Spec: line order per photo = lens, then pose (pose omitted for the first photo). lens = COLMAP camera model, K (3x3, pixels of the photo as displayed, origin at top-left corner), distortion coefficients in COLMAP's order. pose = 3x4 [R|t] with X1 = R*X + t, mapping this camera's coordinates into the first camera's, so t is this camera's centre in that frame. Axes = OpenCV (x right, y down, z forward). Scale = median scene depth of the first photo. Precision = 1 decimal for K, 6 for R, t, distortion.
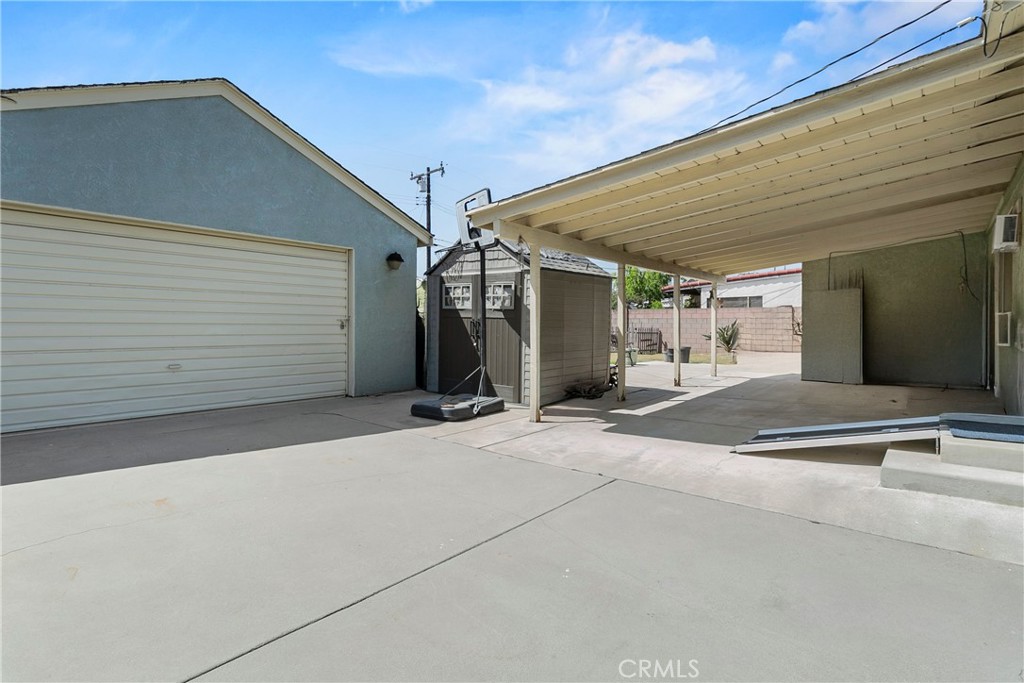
lens RADIAL K [[512.8, 0, 515.7], [0, 512.8, 325.3], [0, 0, 1]] dist [-0.000721, 0.000860]
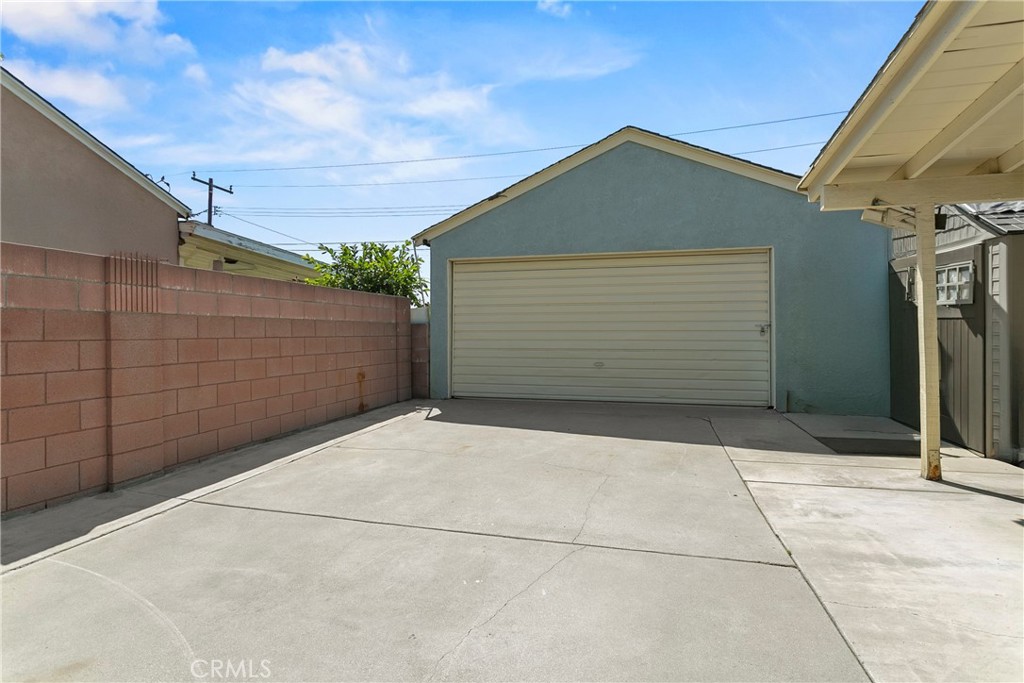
lens RADIAL K [[512.8, 0, 515.7], [0, 512.8, 325.3], [0, 0, 1]] dist [-0.000721, 0.000860]
pose [[0.423721, -0.018978, -0.905594, 0.327432], [0.005958, 0.999817, -0.018165, 0.003975], [0.905773, 0.002301, 0.423757, 0.209817]]
